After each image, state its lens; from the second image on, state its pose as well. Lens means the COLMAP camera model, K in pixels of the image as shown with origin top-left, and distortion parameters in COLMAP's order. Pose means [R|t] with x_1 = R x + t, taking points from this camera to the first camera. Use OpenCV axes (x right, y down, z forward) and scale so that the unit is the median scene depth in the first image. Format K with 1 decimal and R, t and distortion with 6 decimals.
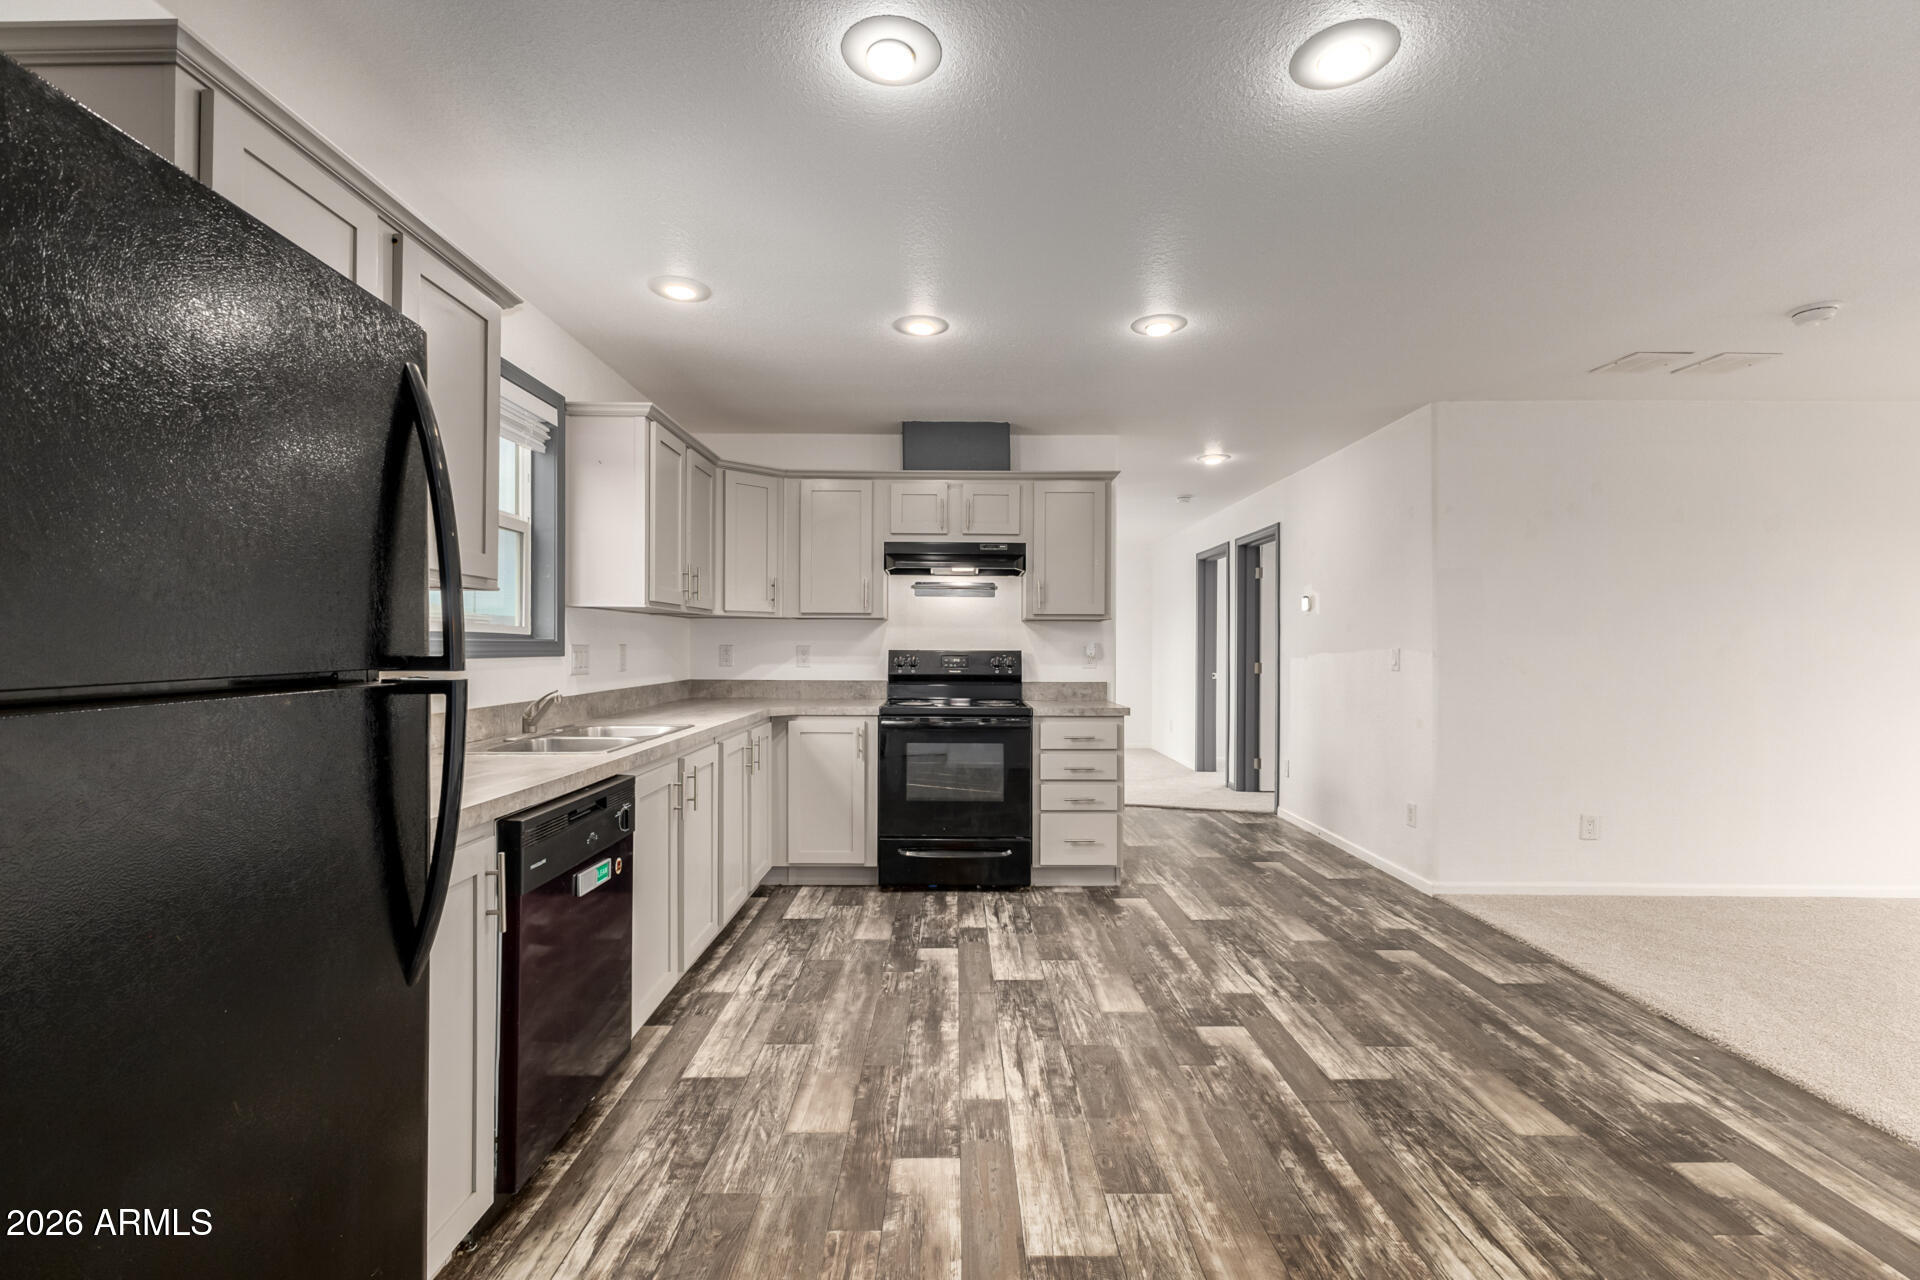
lens RADIAL K [[833.7, 0, 949.5], [0, 833.7, 648.8], [0, 0, 1]] dist [0.014600, -0.002241]
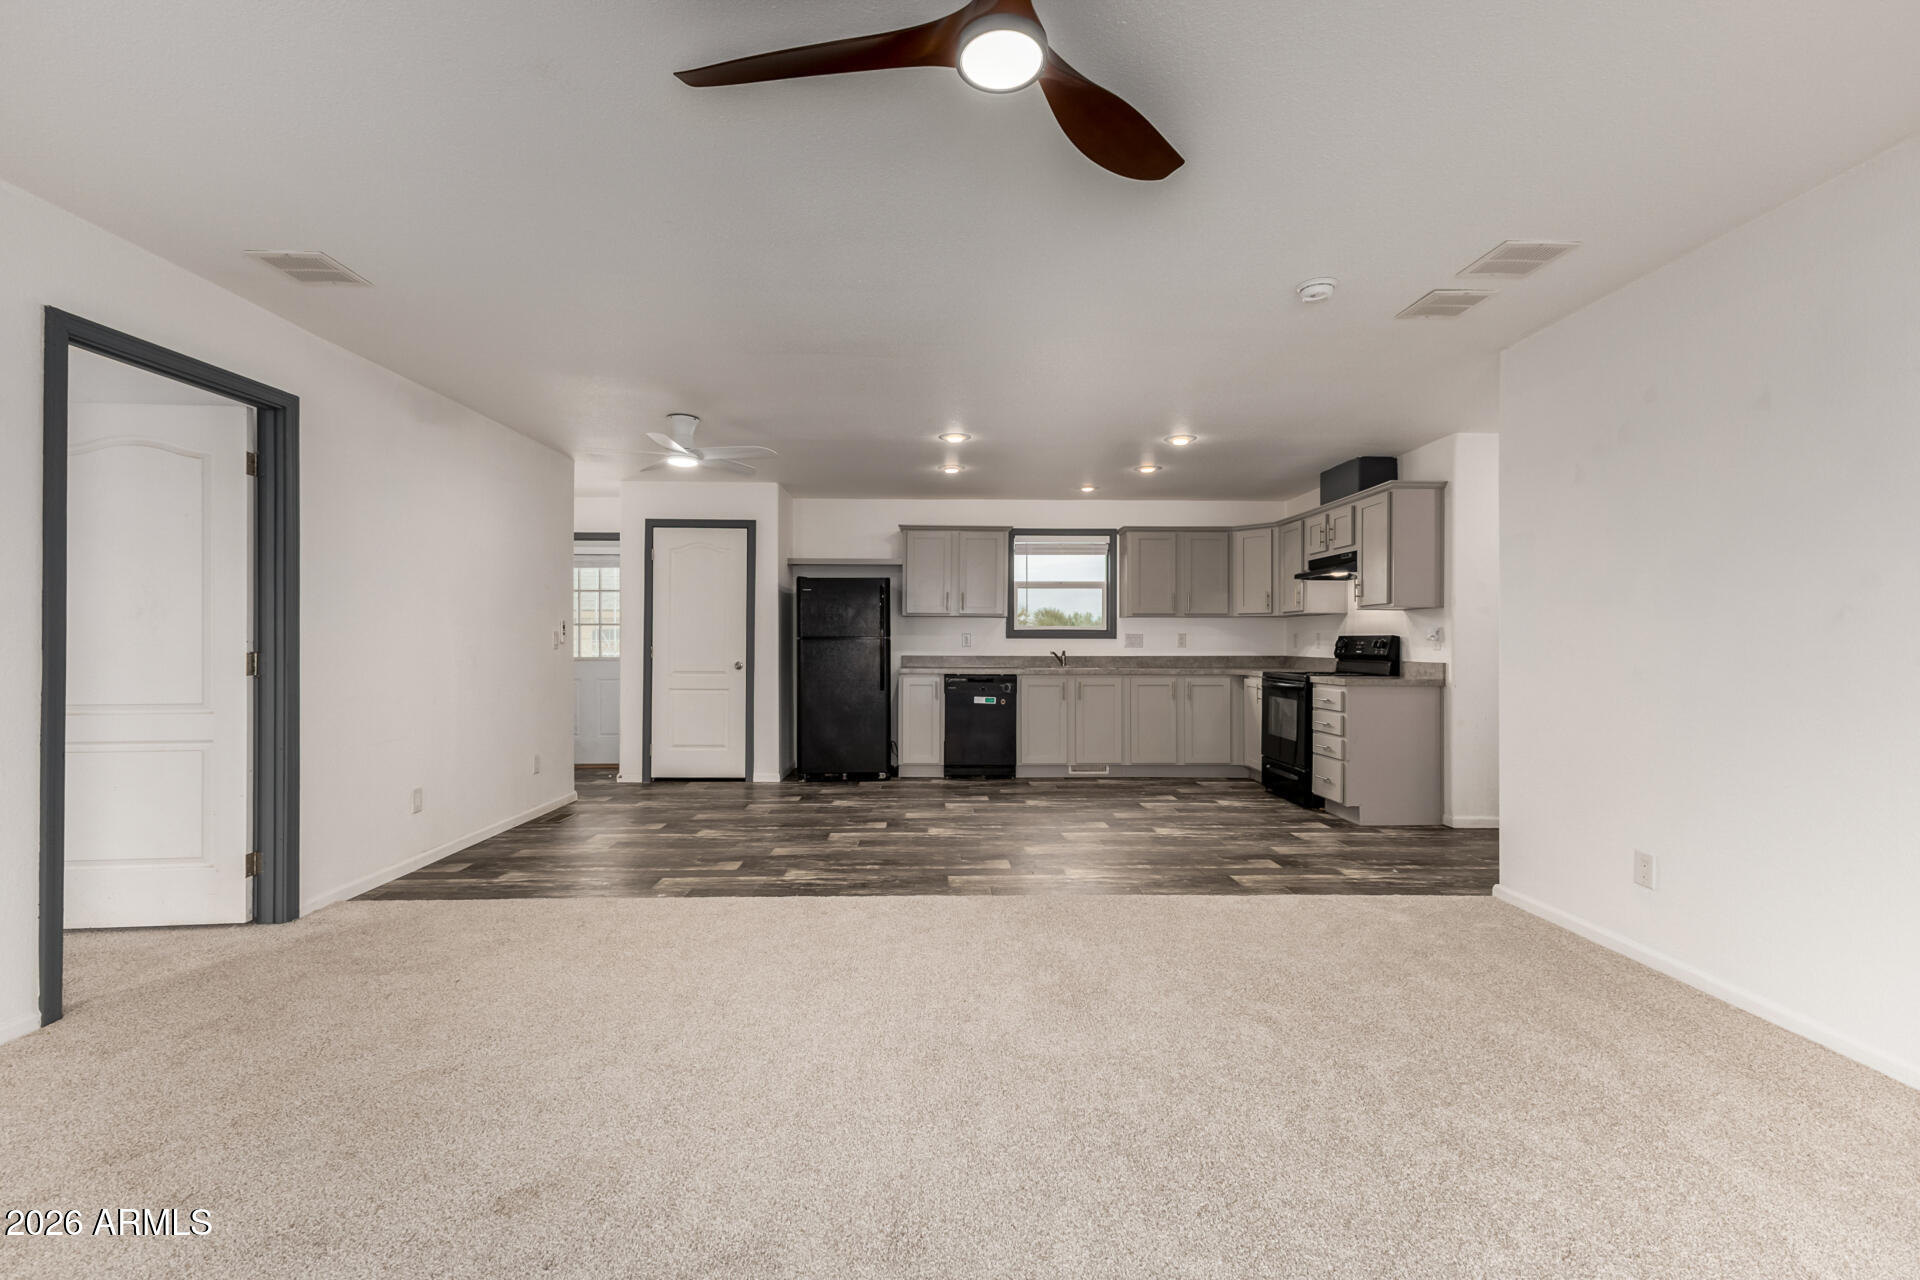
lens RADIAL K [[833.7, 0, 974.5], [0, 833.7, 655.6], [0, 0, 1]] dist [0.014600, -0.002241]
pose [[0.037890, 0.011523, -0.999215, 1.467990], [-0.004993, 0.999923, 0.011342, 0.024801], [0.999269, 0.004559, 0.037944, 0.402156]]
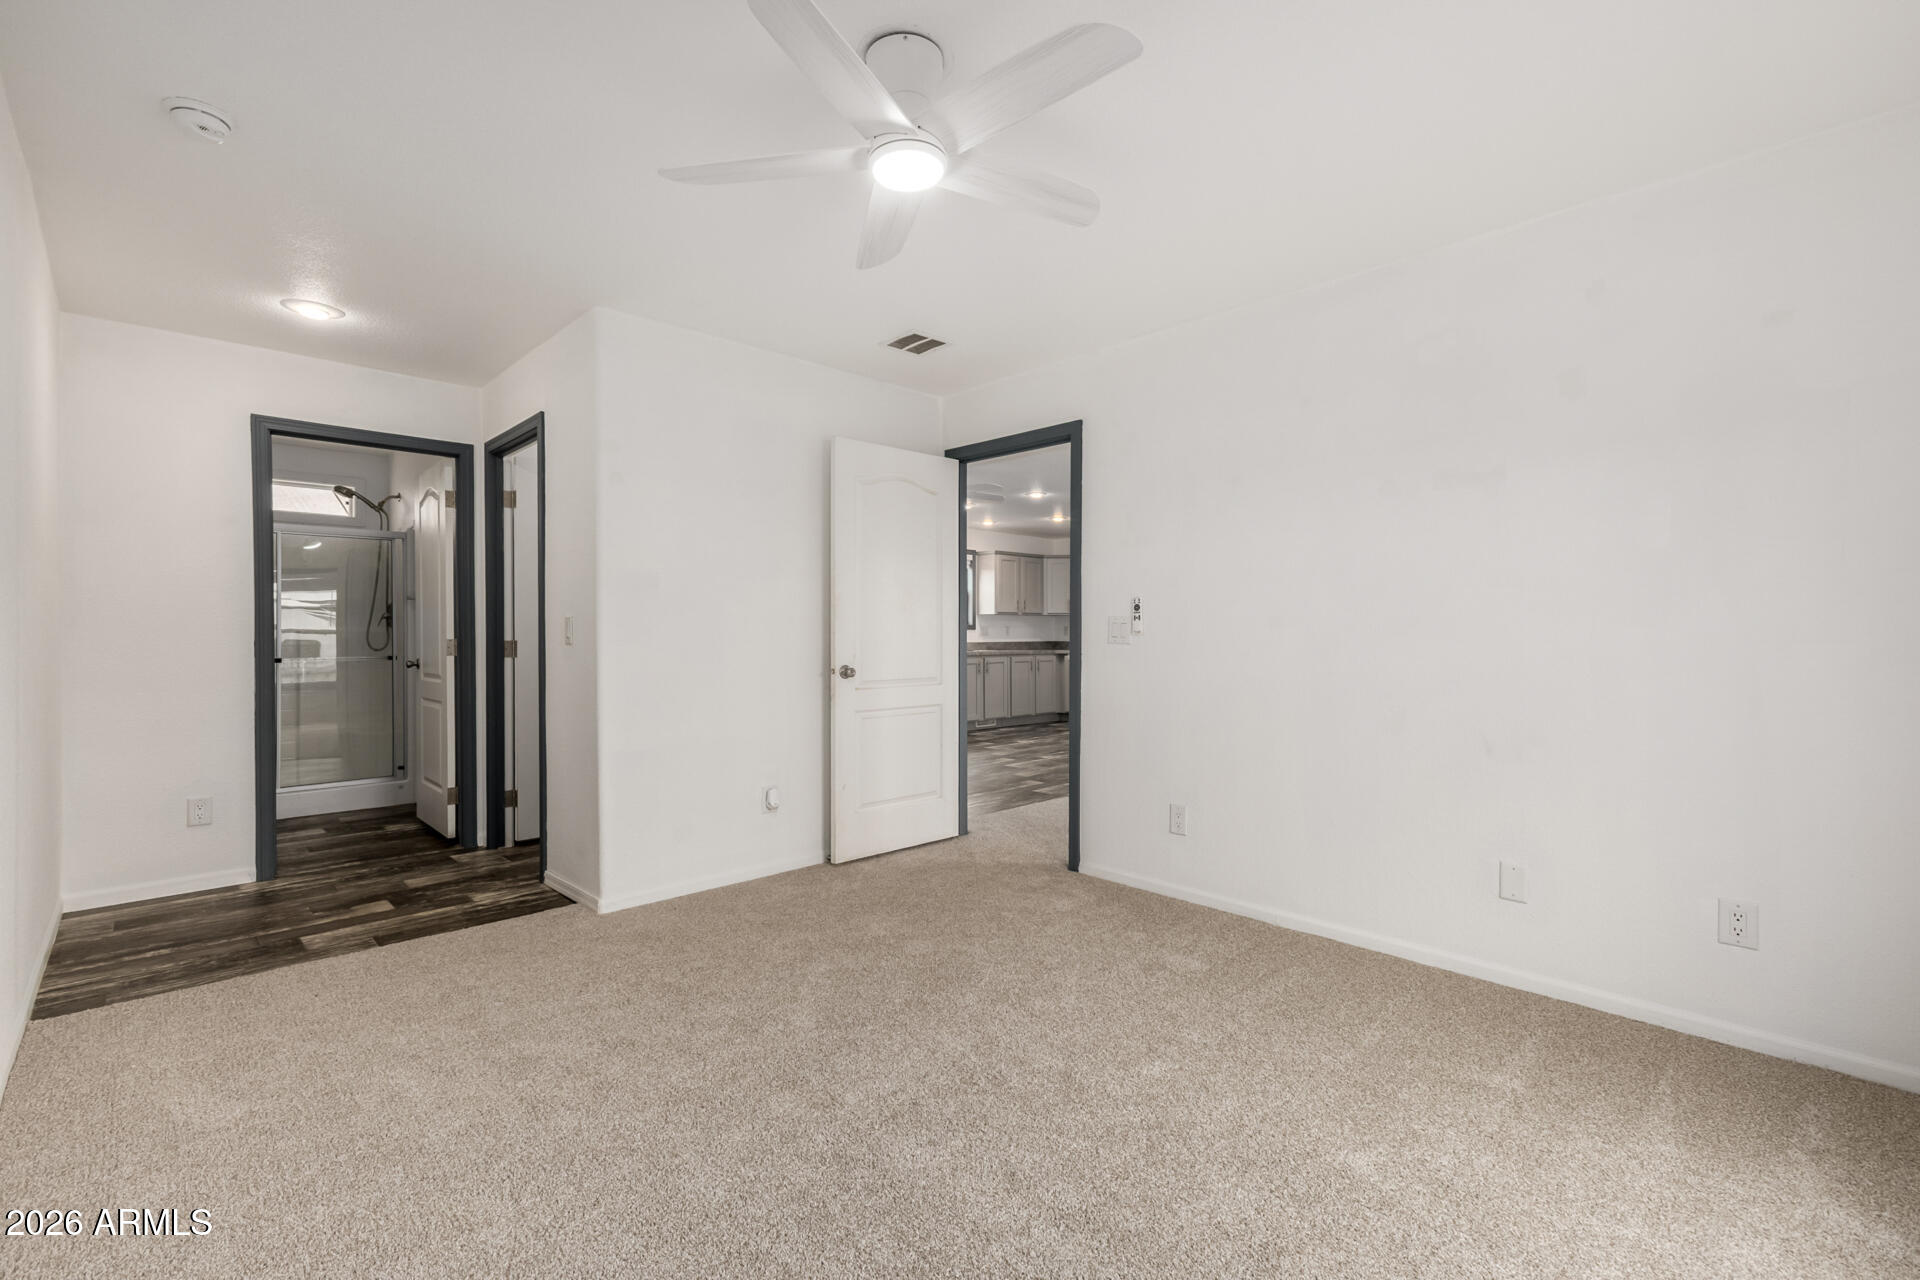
lens RADIAL K [[833.7, 0, 979.8], [0, 833.7, 633.5], [0, 0, 1]] dist [0.014600, -0.002241]
pose [[0.718564, -0.005442, -0.695440, 1.408078], [-0.001082, 0.999959, -0.008942, 0.040726], [0.695460, 0.007178, 0.718529, -1.024510]]
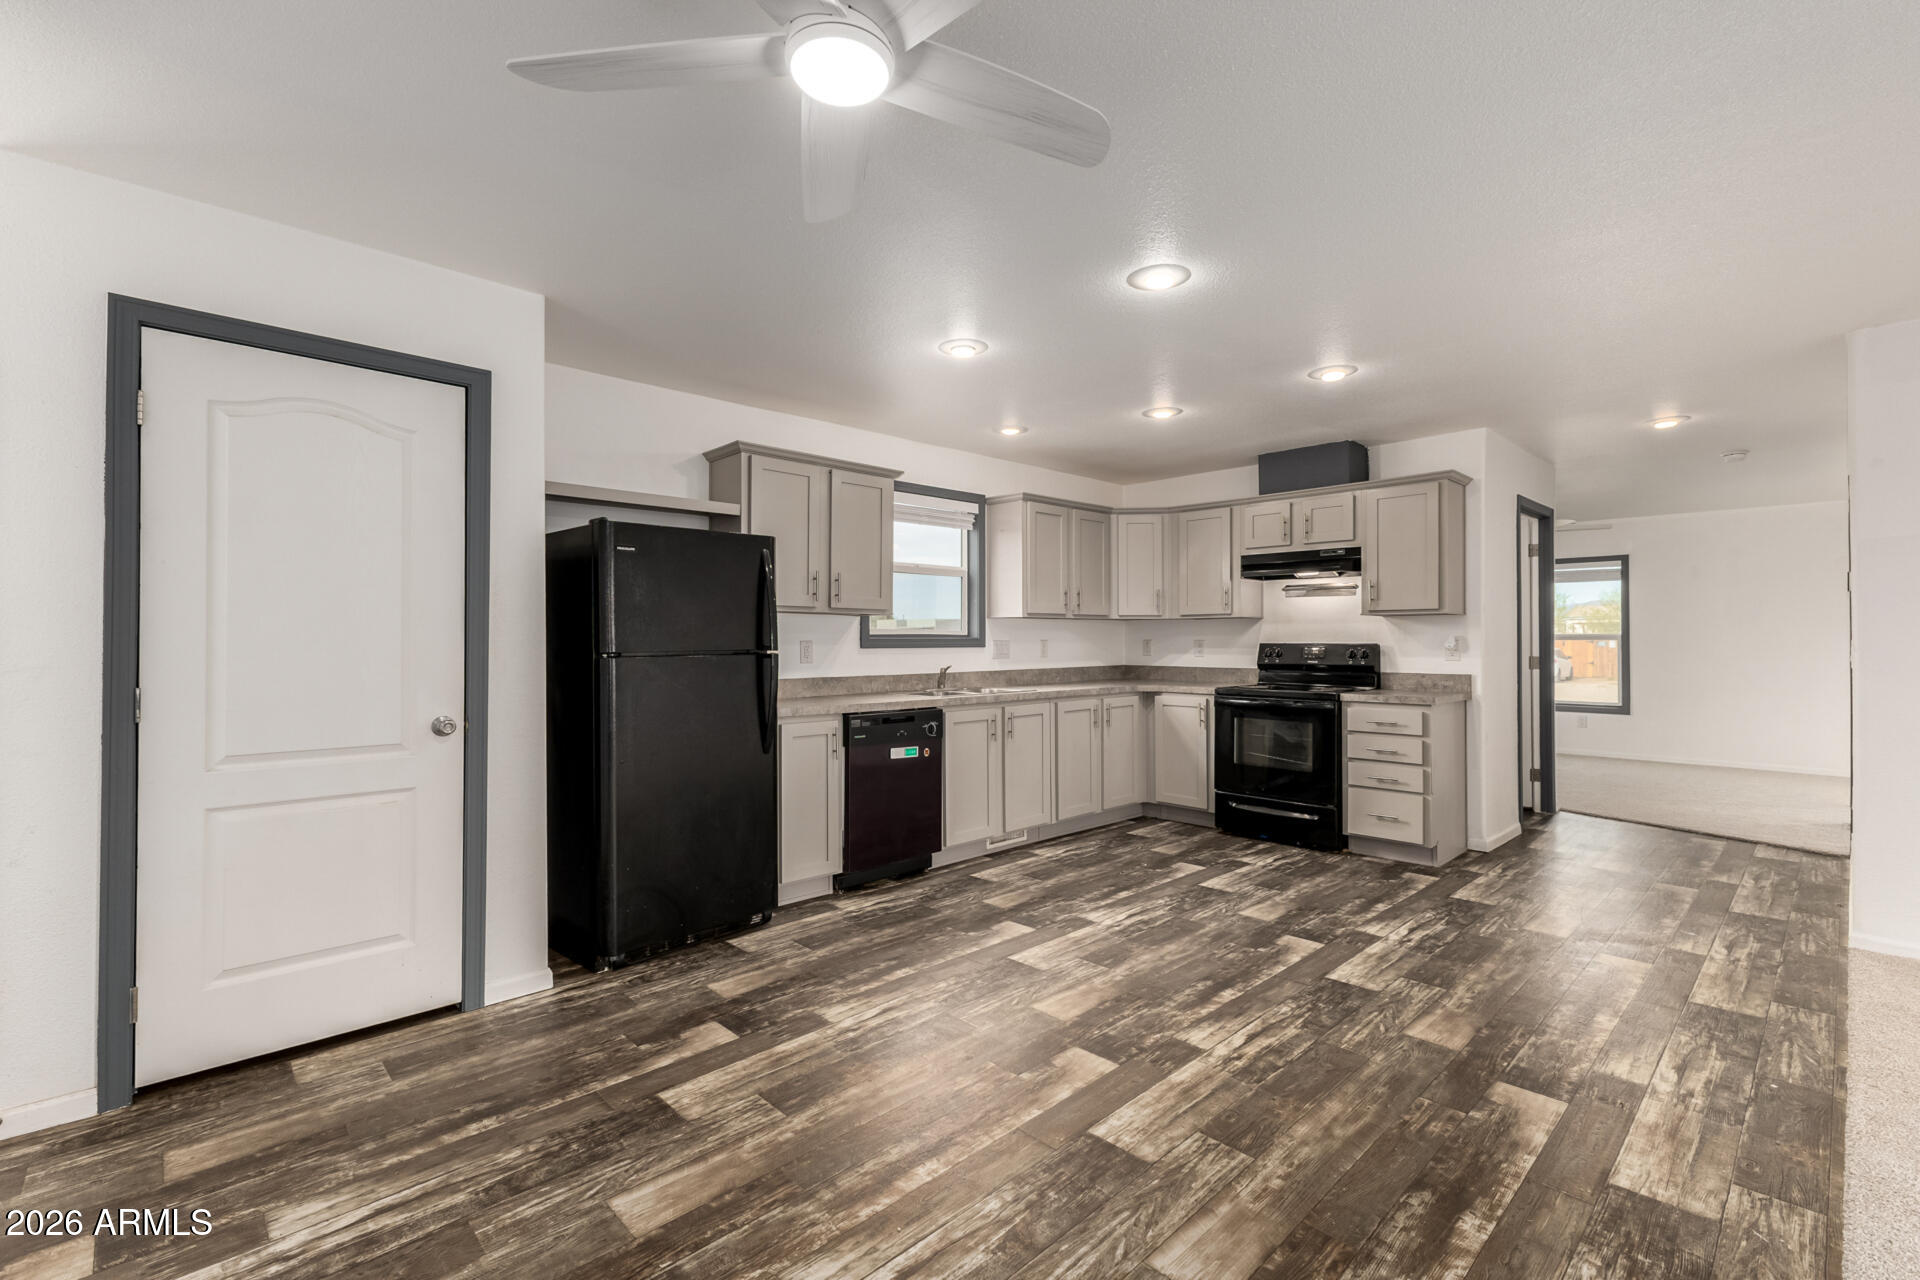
lens RADIAL K [[833.7, 0, 967.4], [0, 833.7, 643.3], [0, 0, 1]] dist [0.014600, -0.002241]
pose [[0.696208, -0.003002, -0.717834, 0.572694], [0.002738, 0.999995, -0.001527, 0.002491], [0.717835, -0.000902, 0.696213, -0.161857]]
